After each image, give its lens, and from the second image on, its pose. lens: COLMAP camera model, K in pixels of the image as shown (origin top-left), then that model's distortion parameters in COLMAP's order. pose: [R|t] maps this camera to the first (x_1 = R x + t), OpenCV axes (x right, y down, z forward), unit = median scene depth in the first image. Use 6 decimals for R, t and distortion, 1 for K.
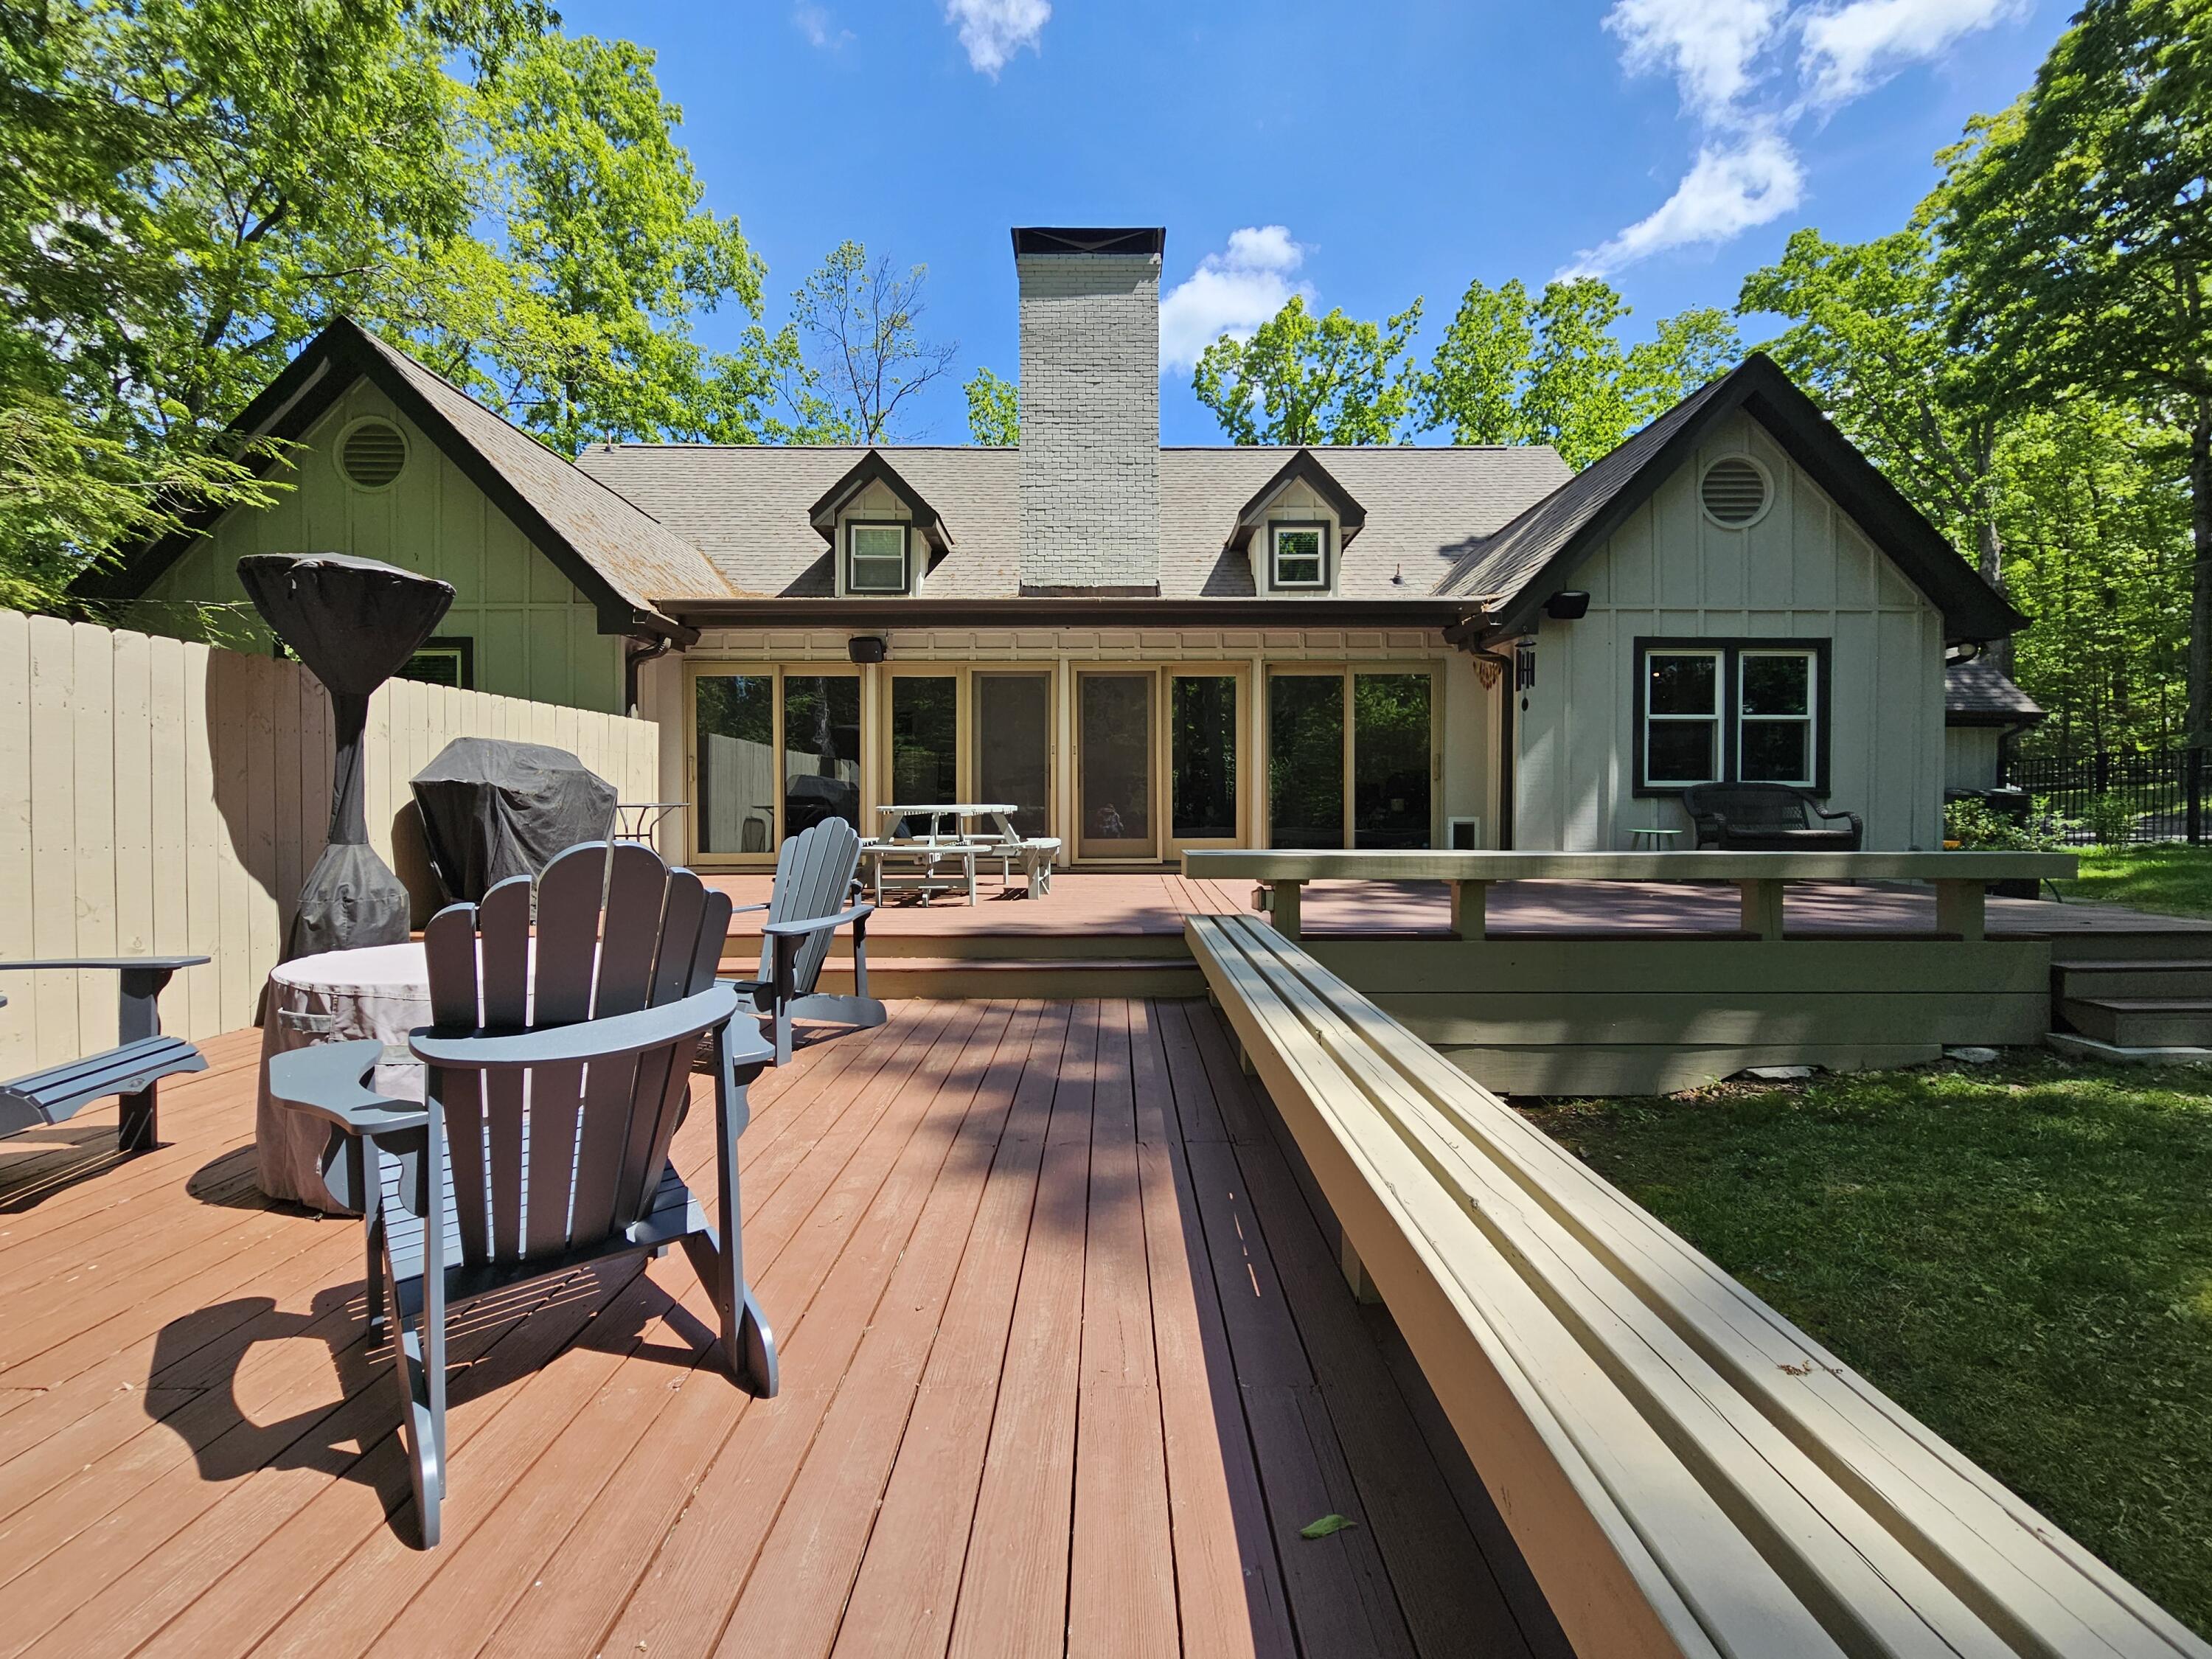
lens RADIAL K [[901.5, 0, 1106.0], [0, 901.5, 829.5], [0, 0, 1]] dist [-0.006762, -0.000237]
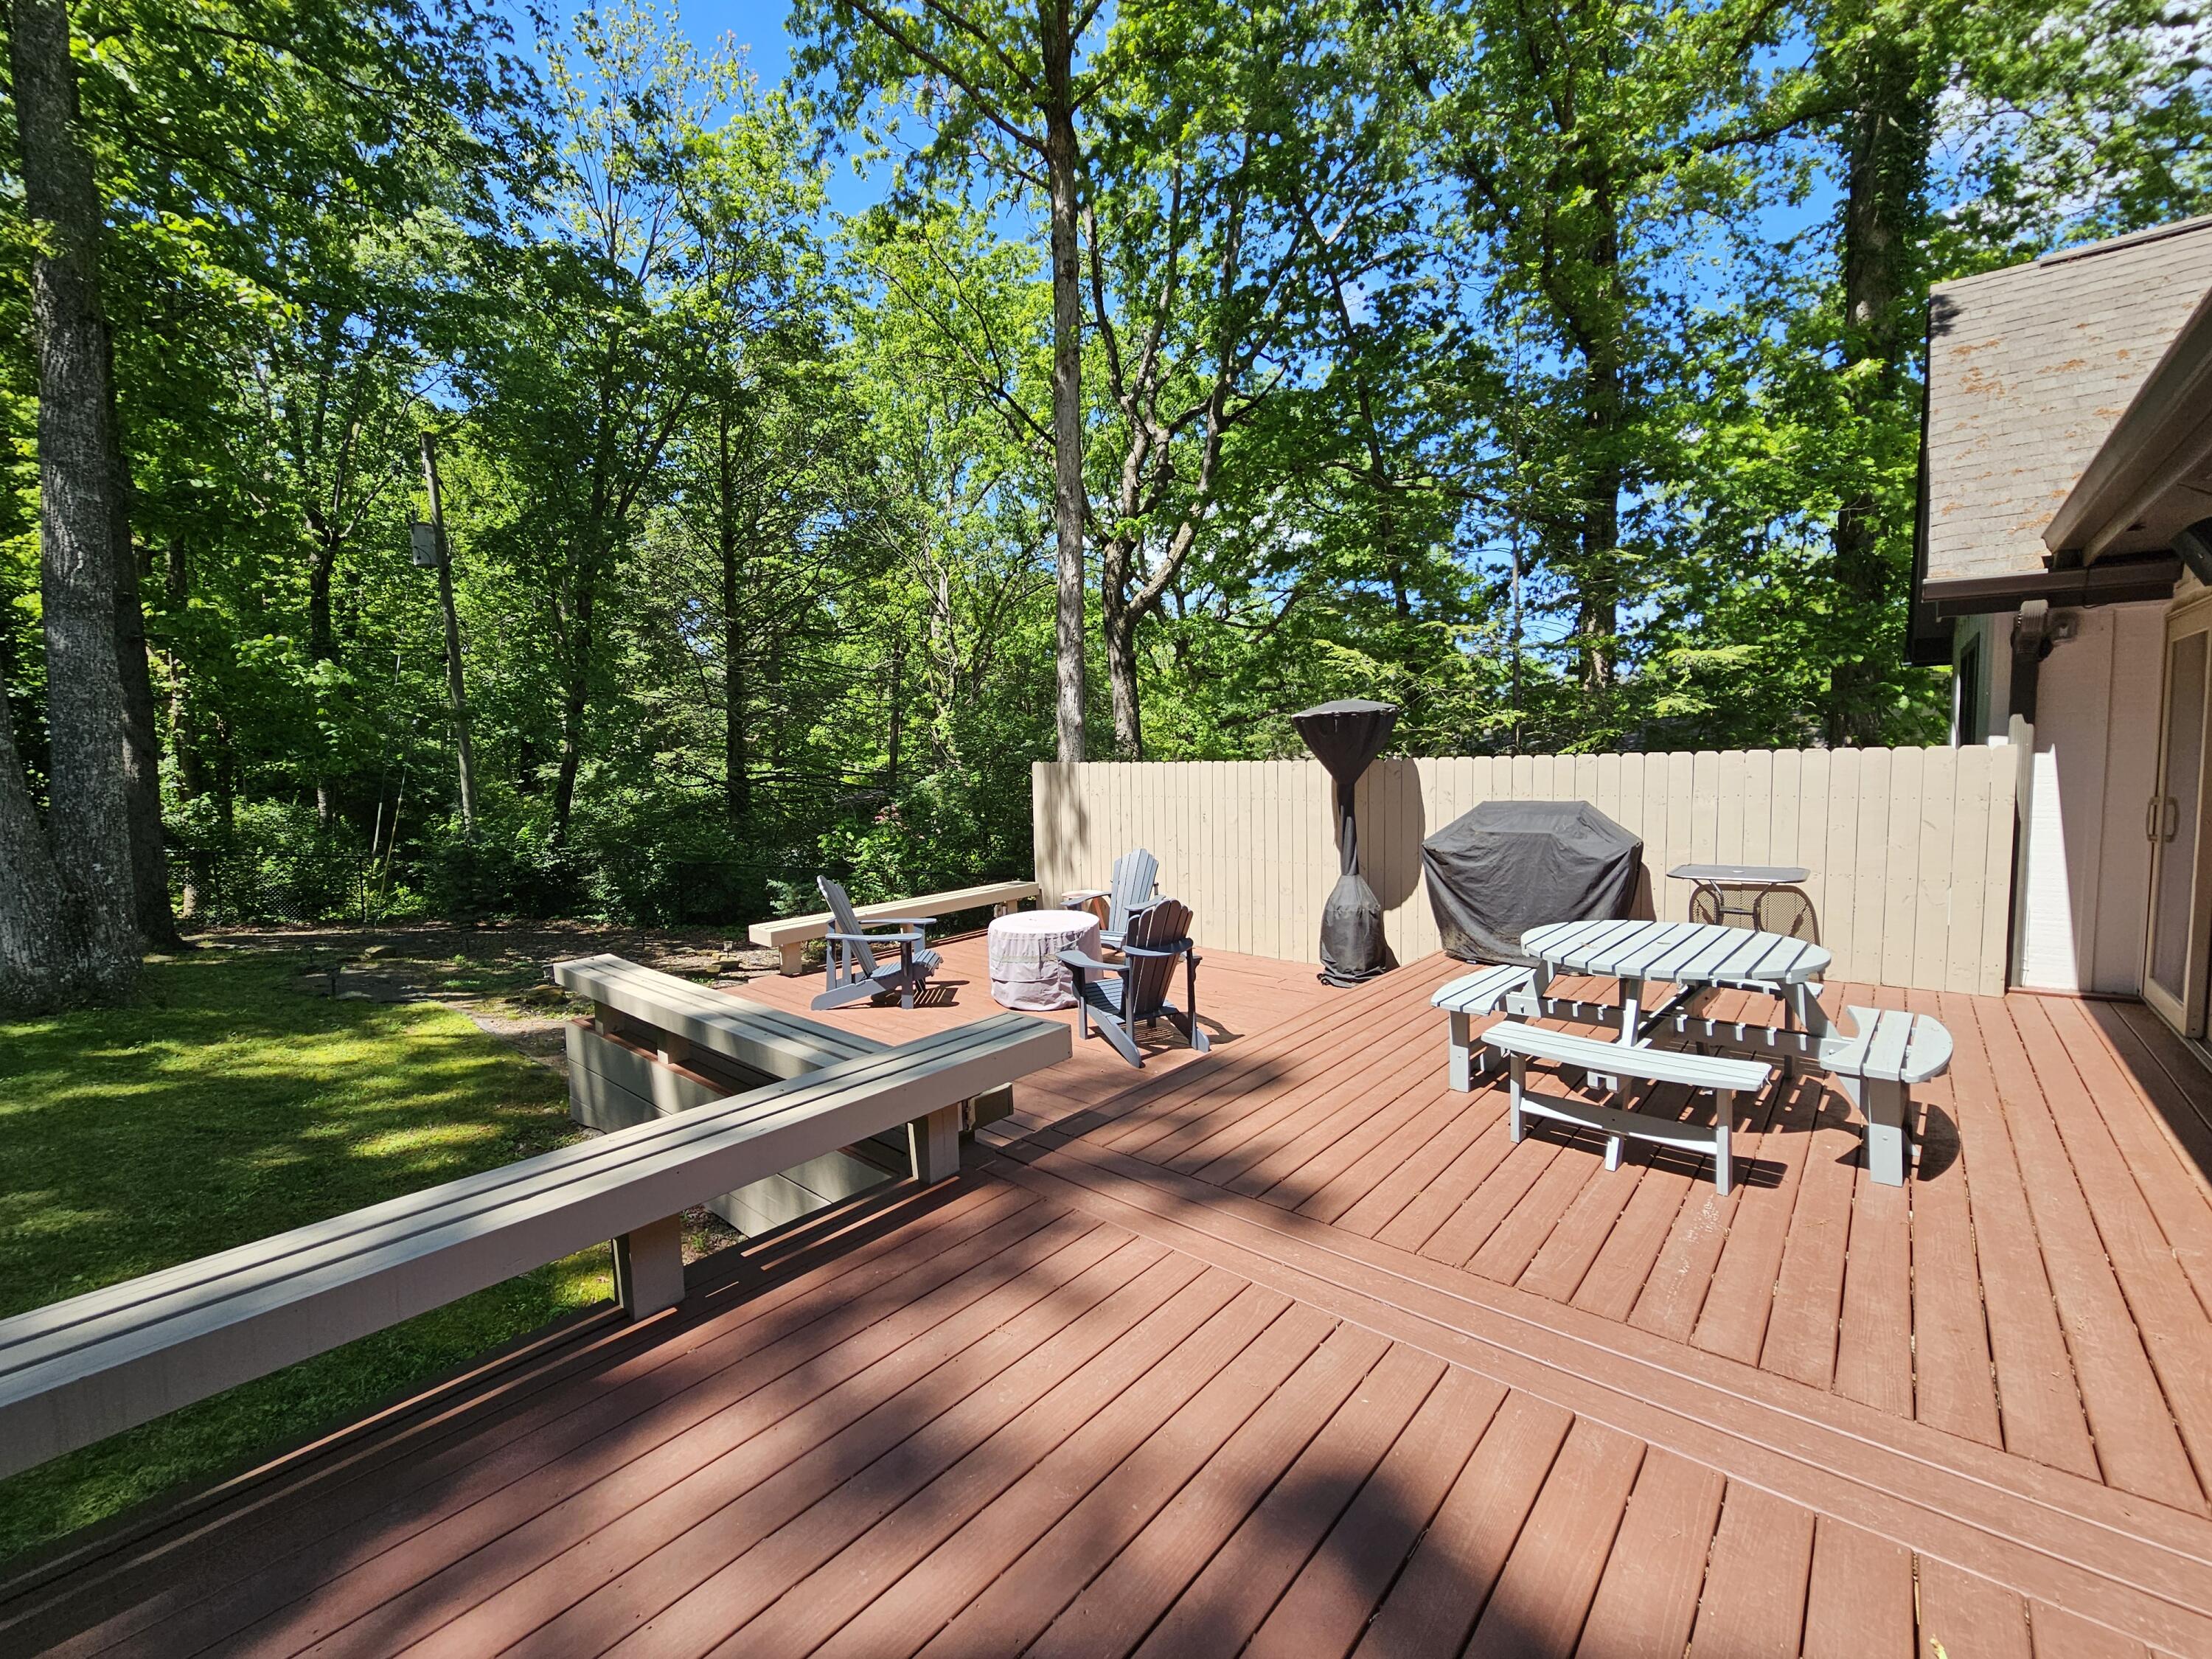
lens RADIAL K [[910.2, 0, 1096.1], [0, 910.2, 826.2], [0, 0, 1]] dist [-0.000667, -0.000094]
pose [[-0.659132, 0.067924, -0.748954, 0.370919], [0.008375, 0.996514, 0.083004, -0.115001], [0.751981, 0.048438, -0.657403, 0.925876]]
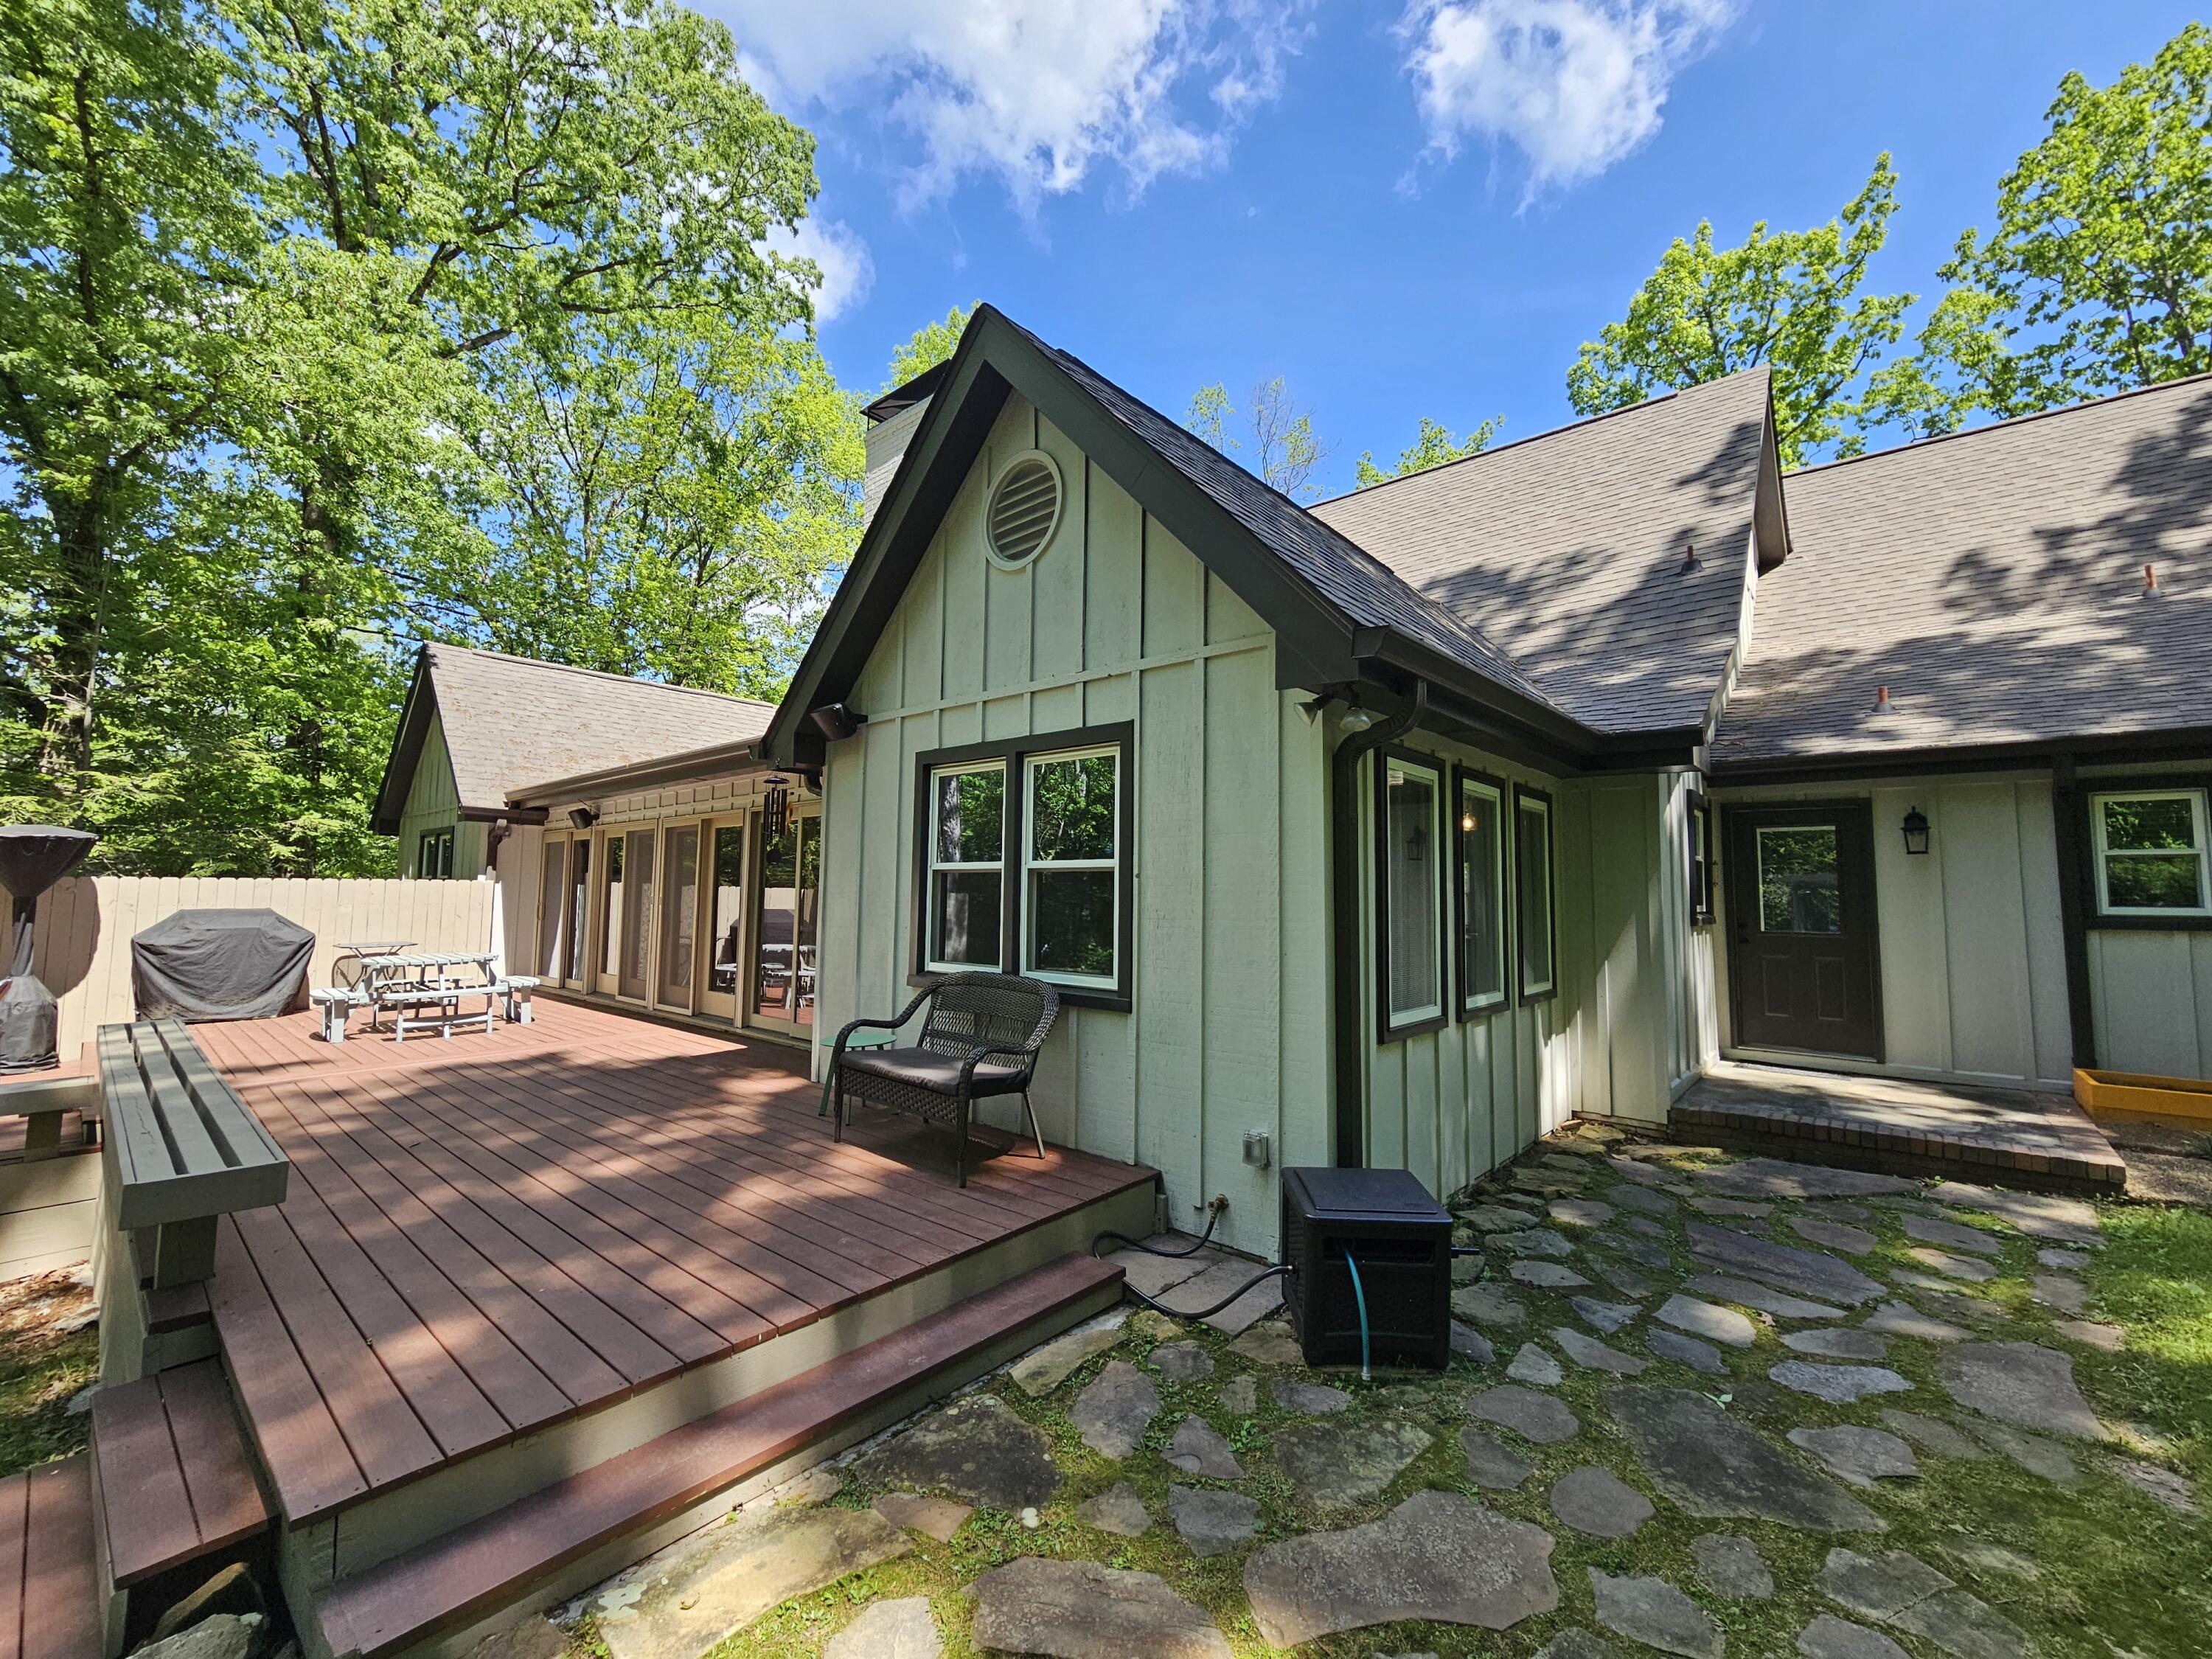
lens RADIAL K [[903.3, 0, 1106.0], [0, 903.3, 829.5], [0, 0, 1]] dist [-0.000819, 0.000026]
pose [[0.750563, -0.037510, -0.659733, 1.127663], [-0.021427, 0.996481, -0.081034, -0.099148], [0.660451, 0.074958, 0.747118, 0.567014]]
